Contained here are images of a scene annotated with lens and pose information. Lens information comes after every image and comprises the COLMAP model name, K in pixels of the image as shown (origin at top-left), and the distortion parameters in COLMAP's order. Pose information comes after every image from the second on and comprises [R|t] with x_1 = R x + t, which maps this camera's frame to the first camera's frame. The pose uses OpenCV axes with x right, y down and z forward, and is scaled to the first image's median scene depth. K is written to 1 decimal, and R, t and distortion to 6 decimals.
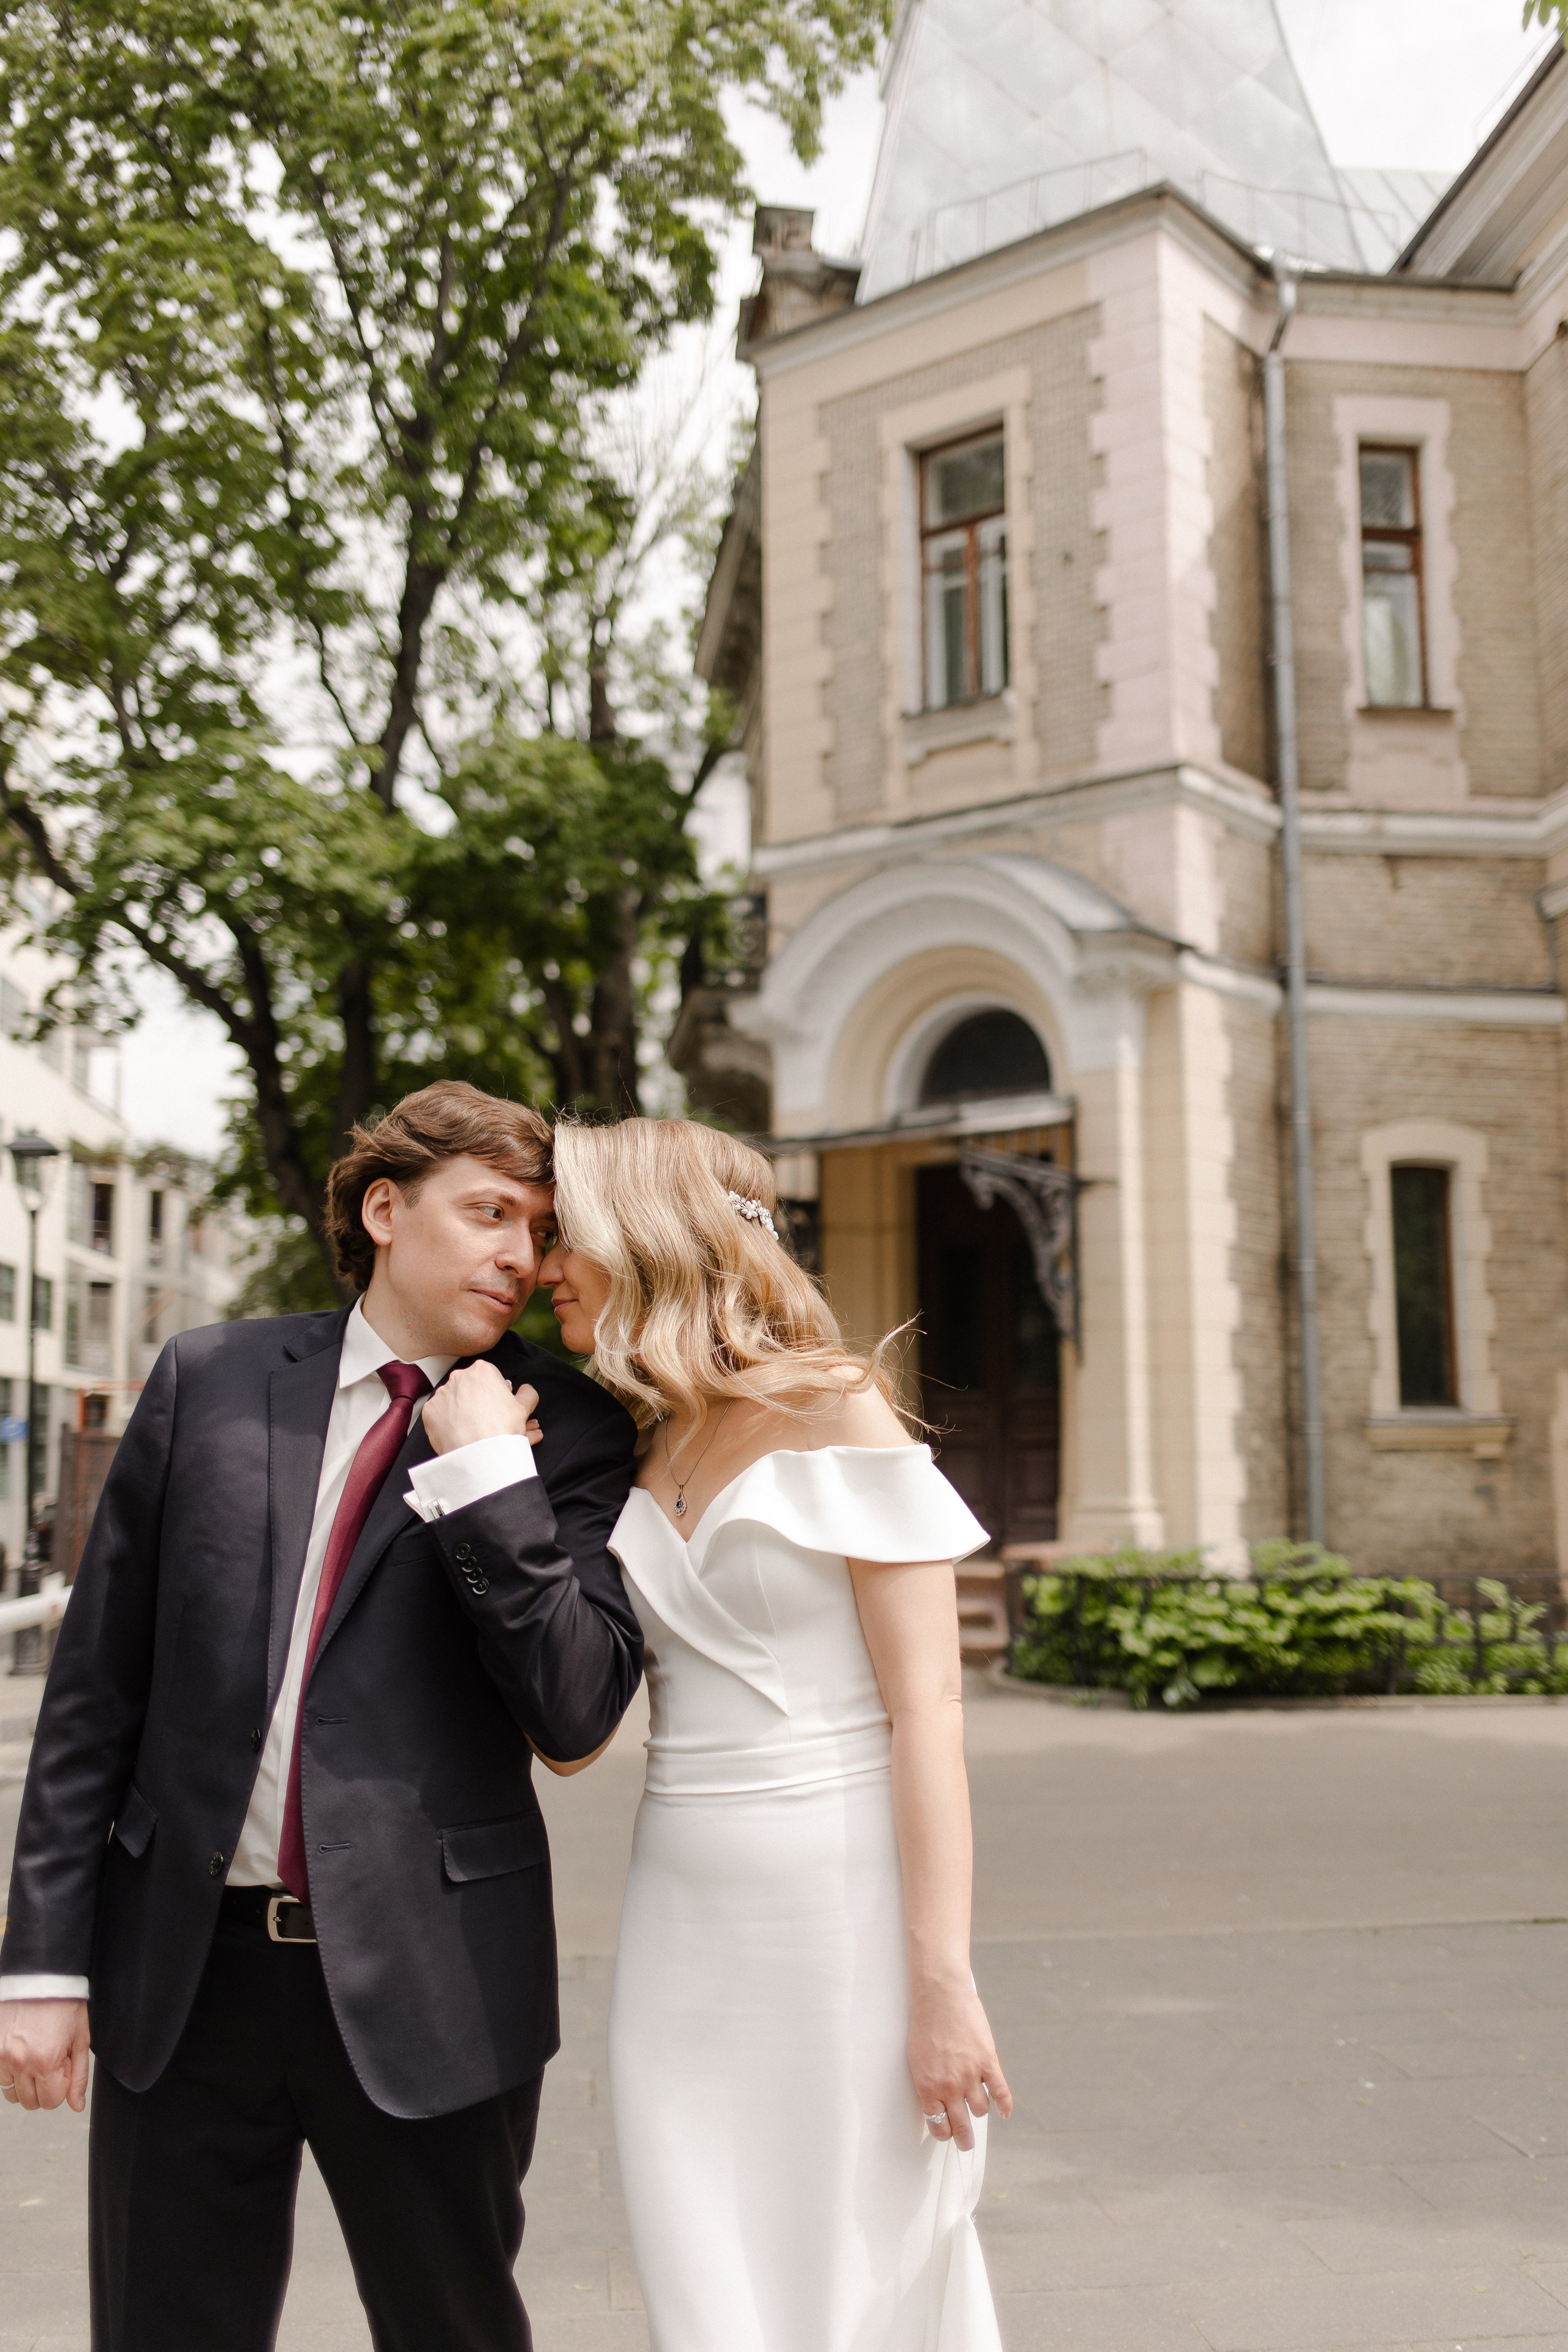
lens RADIAL K [[2248.0, 0, 785.5], [0, 2248.0, 1174.9], [0, 0, 1]] dist [0.002769, 0.000000]
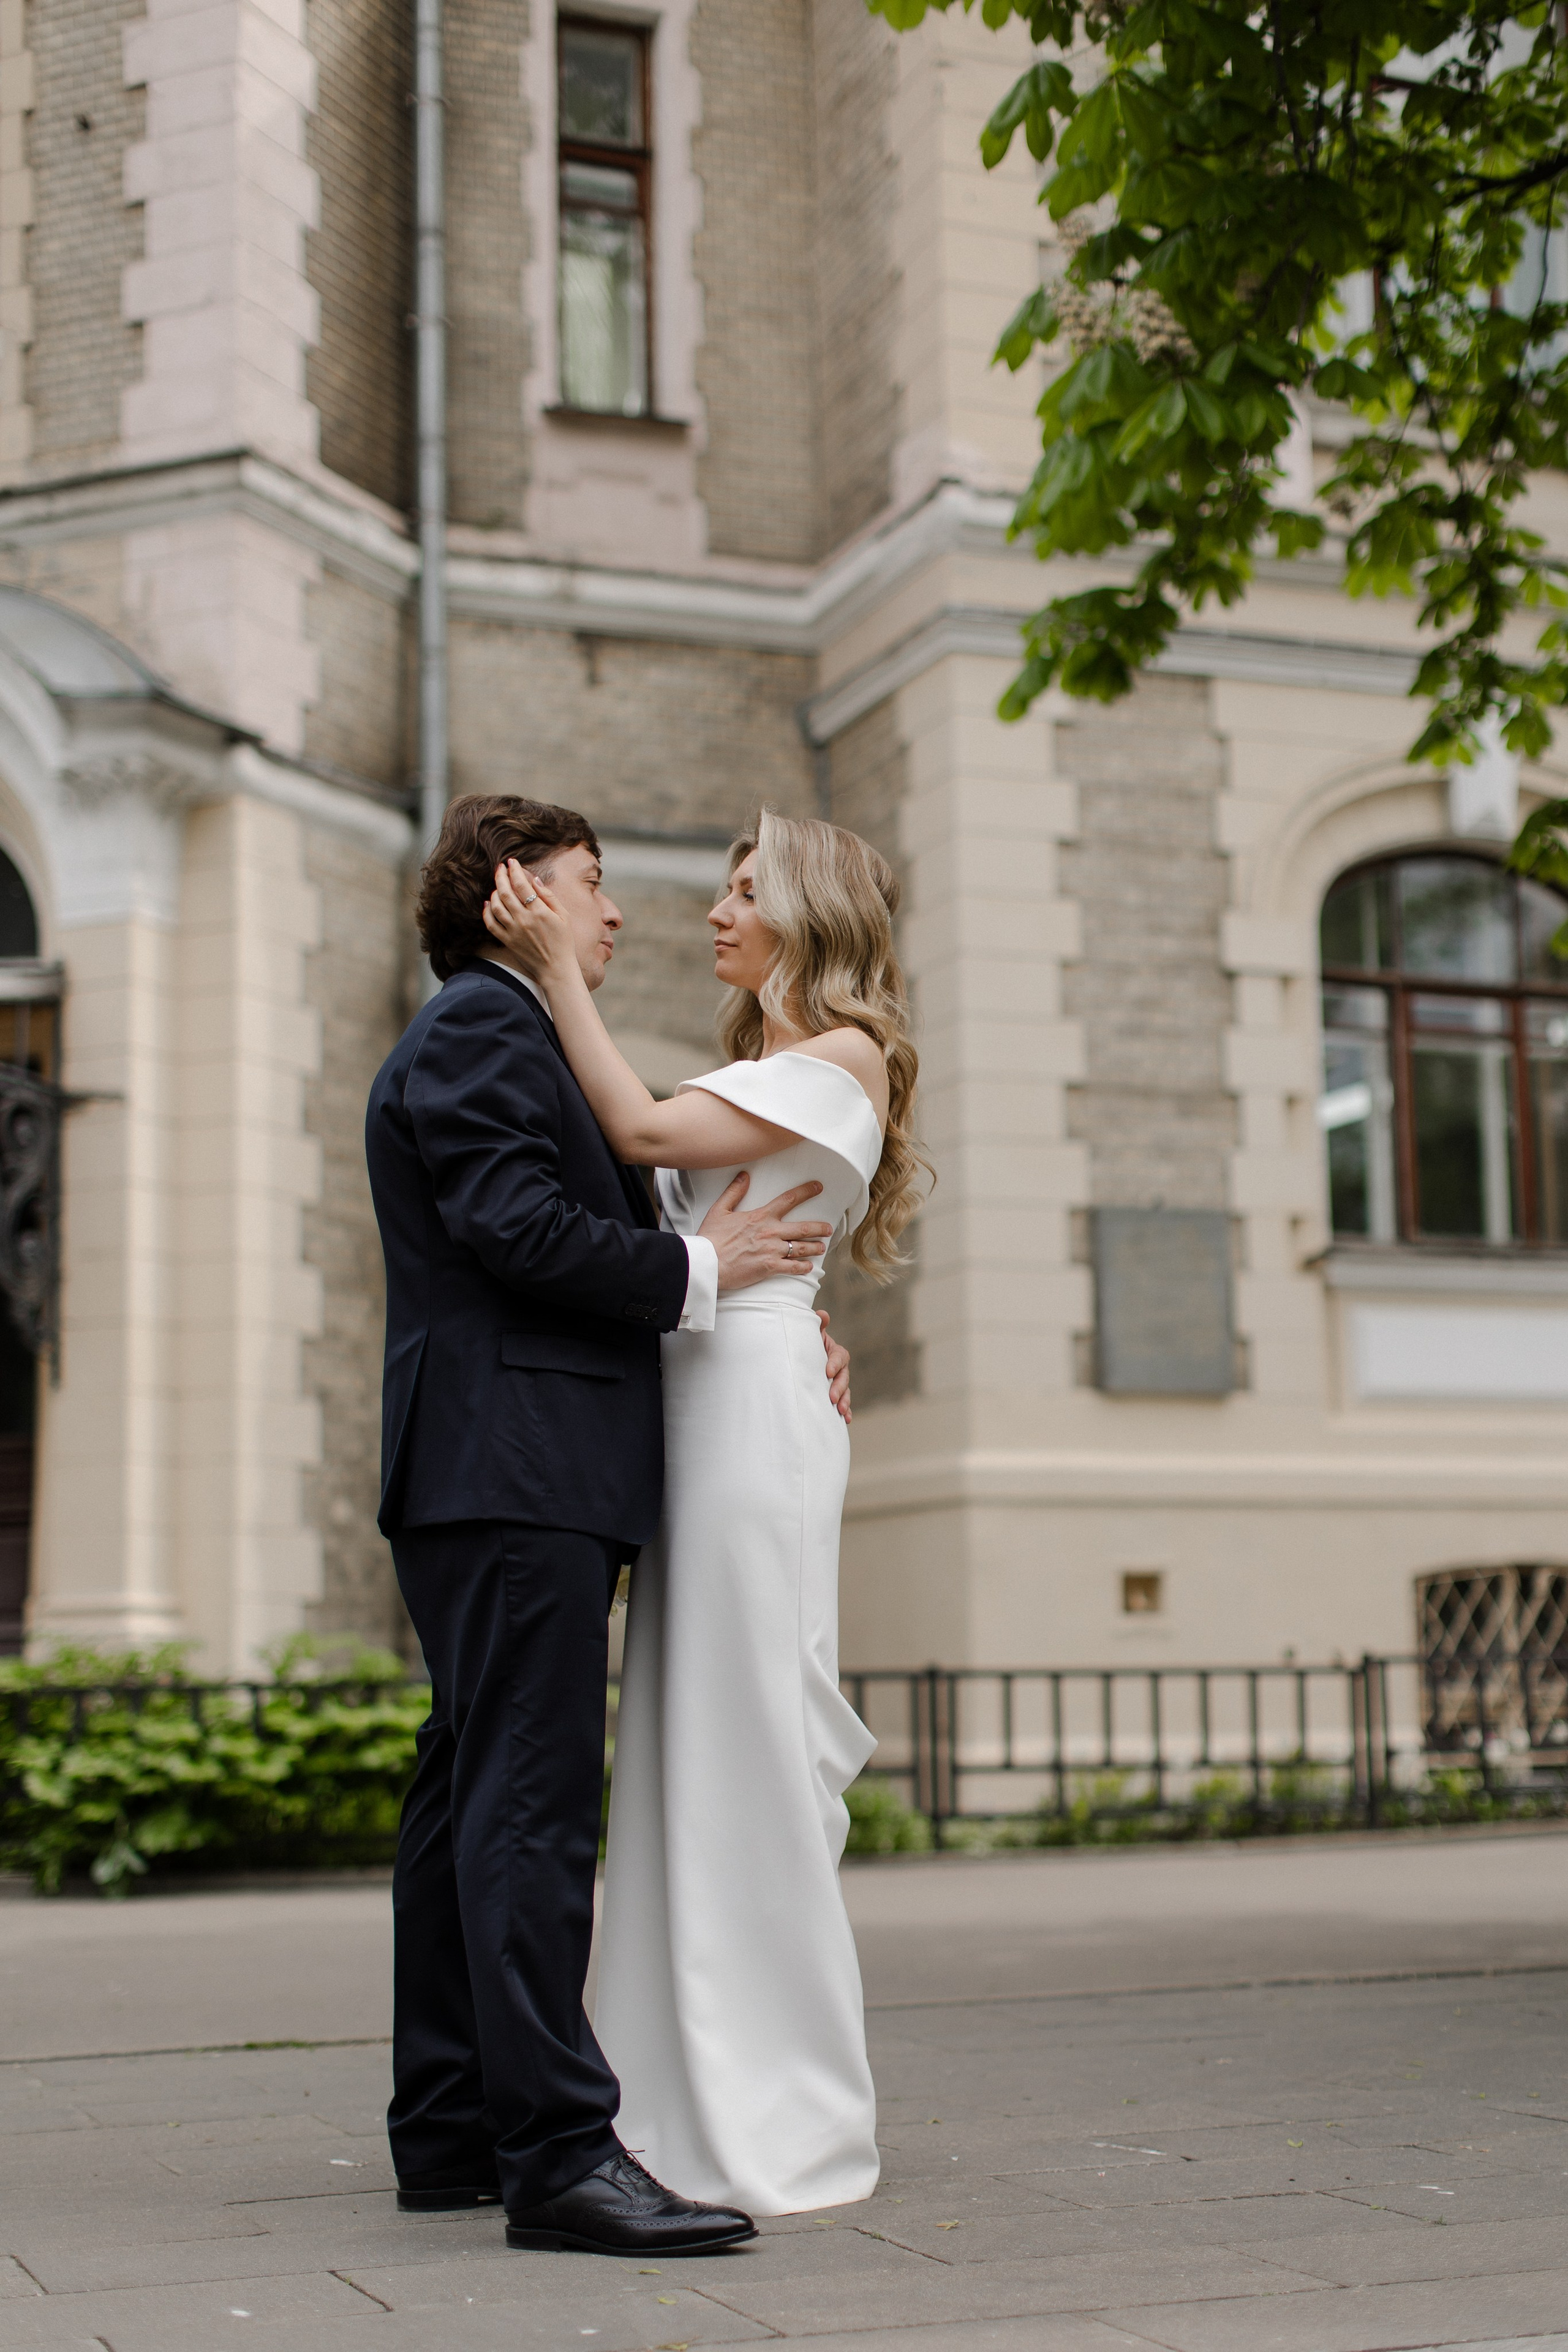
lens RADIAL K [[3379.2, 0, 823.0], [0, 3379.2, 1215.1], [0, 0, 1]] dist [0.023333, 0.000000]
pose [[0.967293, 0.022477, 0.252666, 0.090227], [-0.019477, 0.999707, -0.014370, 0.042218], [-0.252915, 0.008979, 0.967447, 0.023385]]
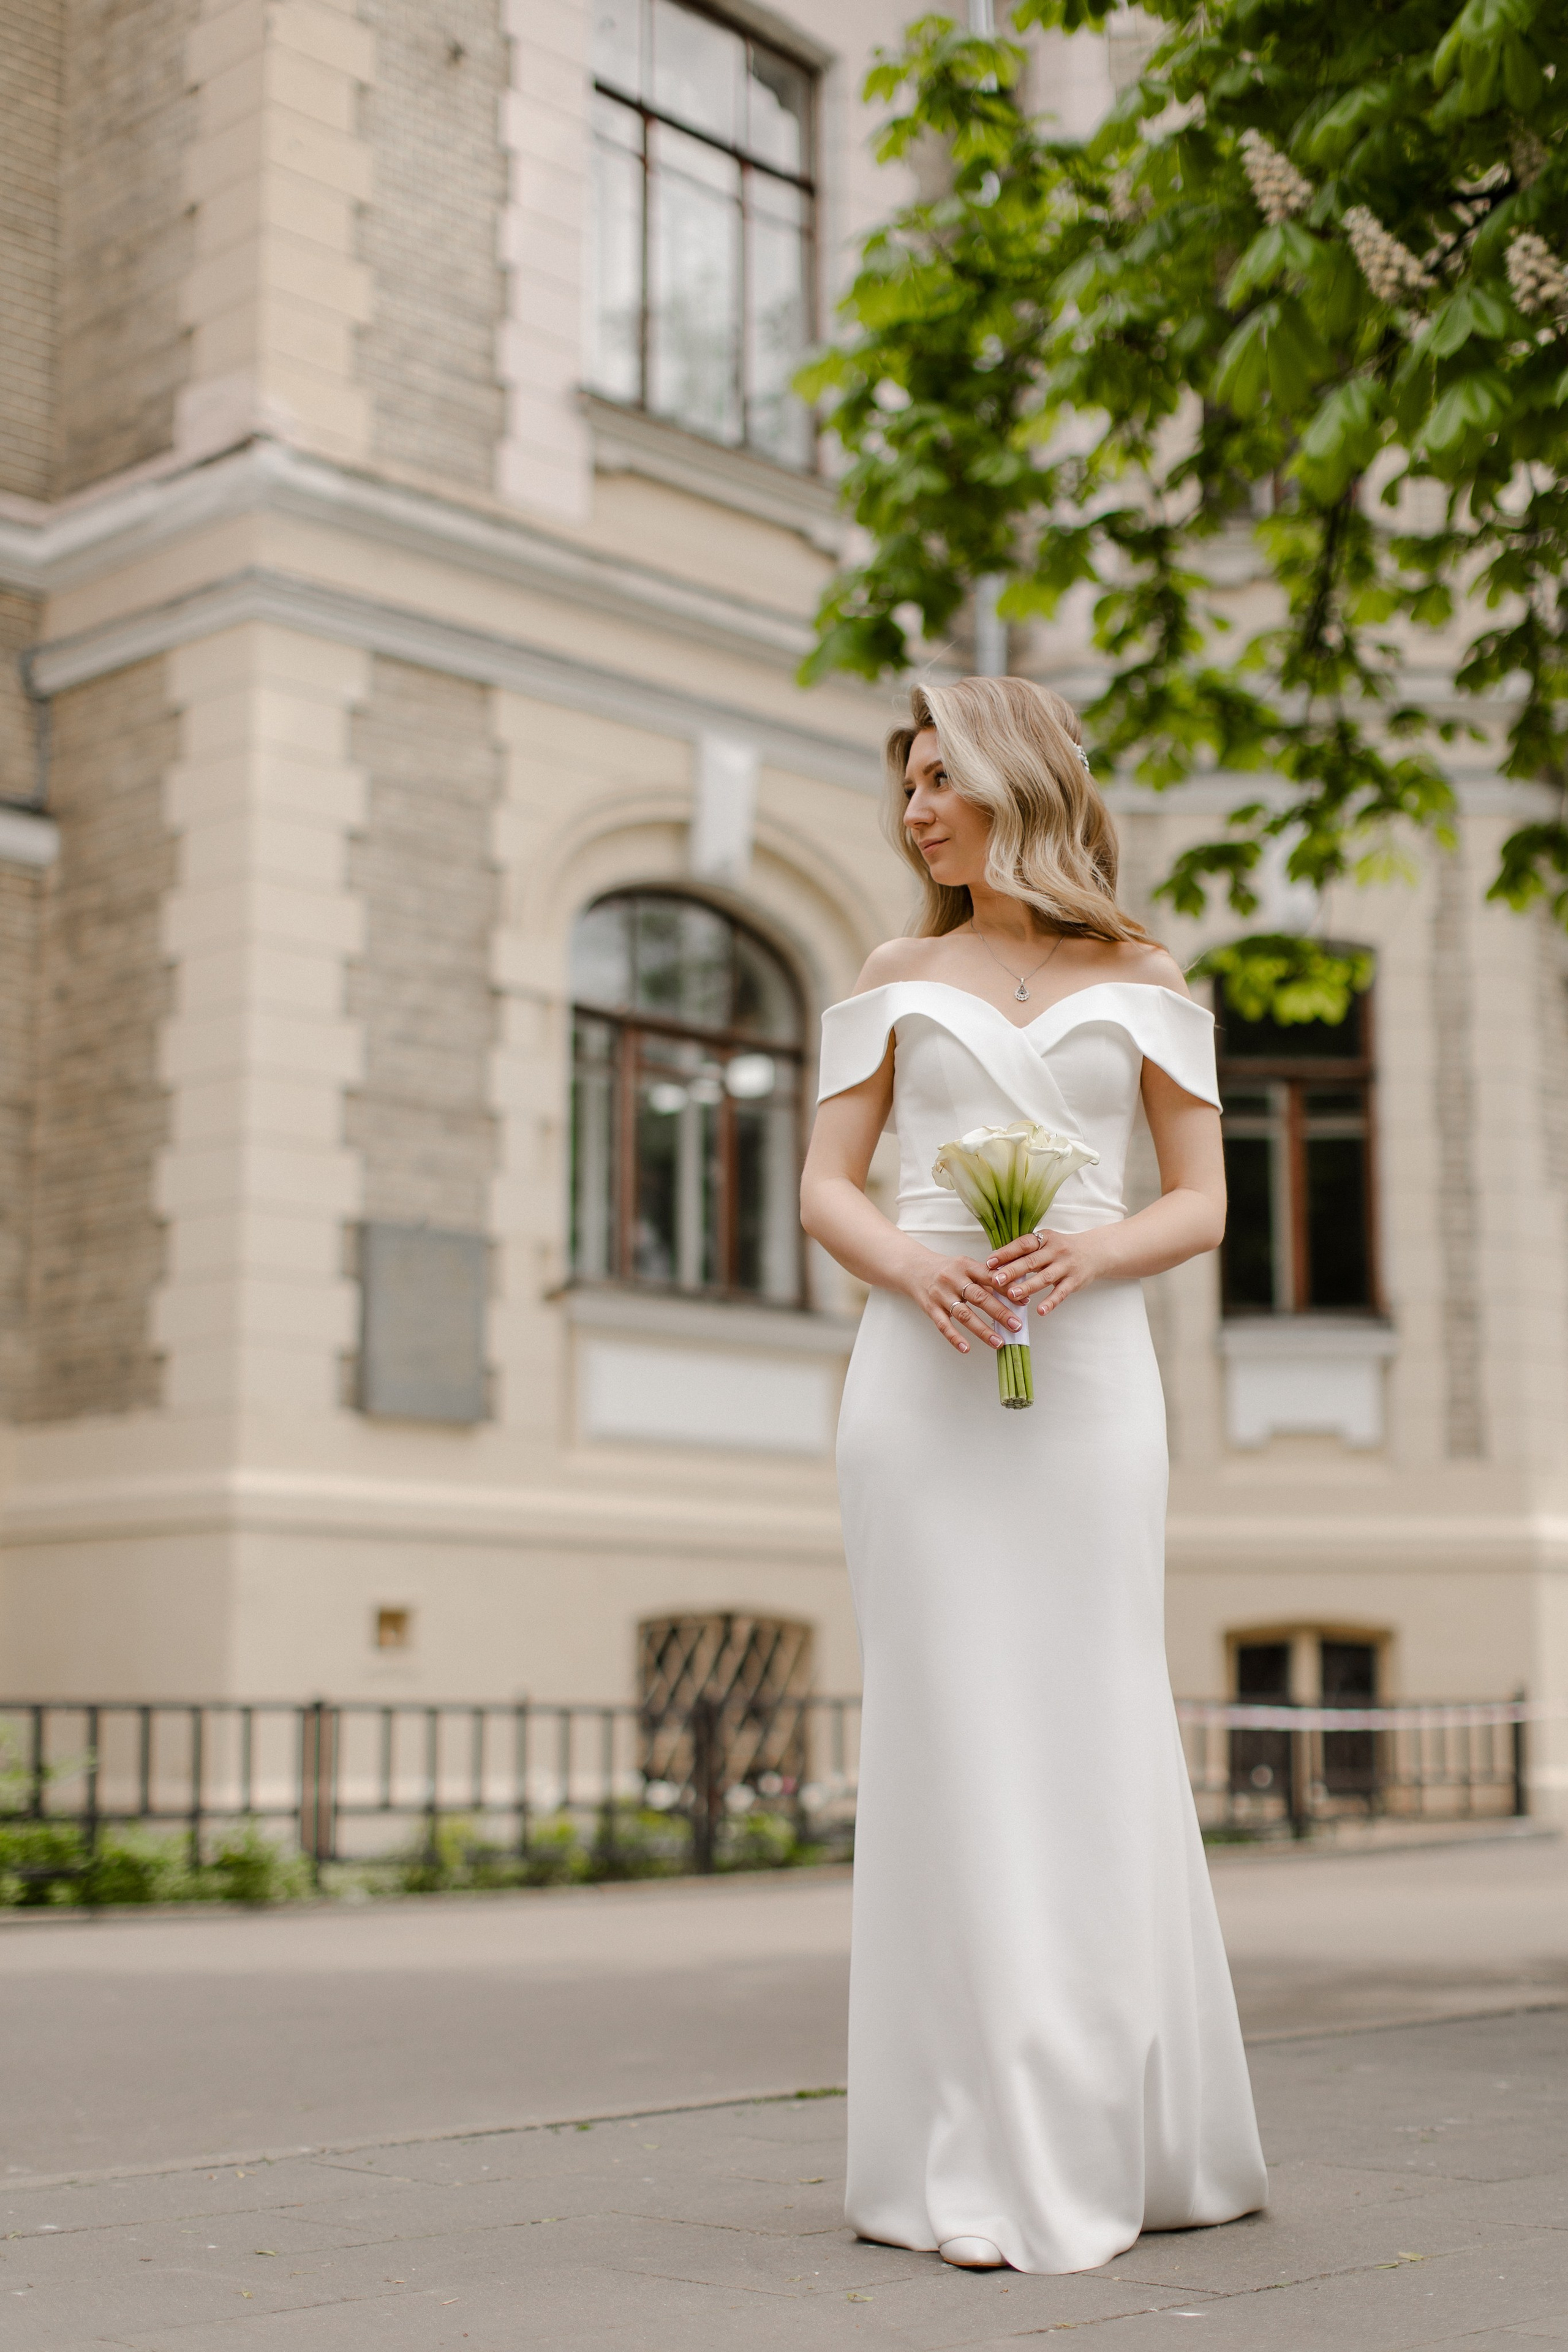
lens RADIAL K [[3379.2, 0, 812.0], [0, 3379.2, 1209.2], [0, 0, 1]] dist [0.023333, 0.000000]
pose [[0.775376, 0.100925, 0.623383, -0.062484], [-0.083072, 0.994869, -0.057743, 0.063605], [-0.626012, -0.007013, 0.779782, 0.143461]]
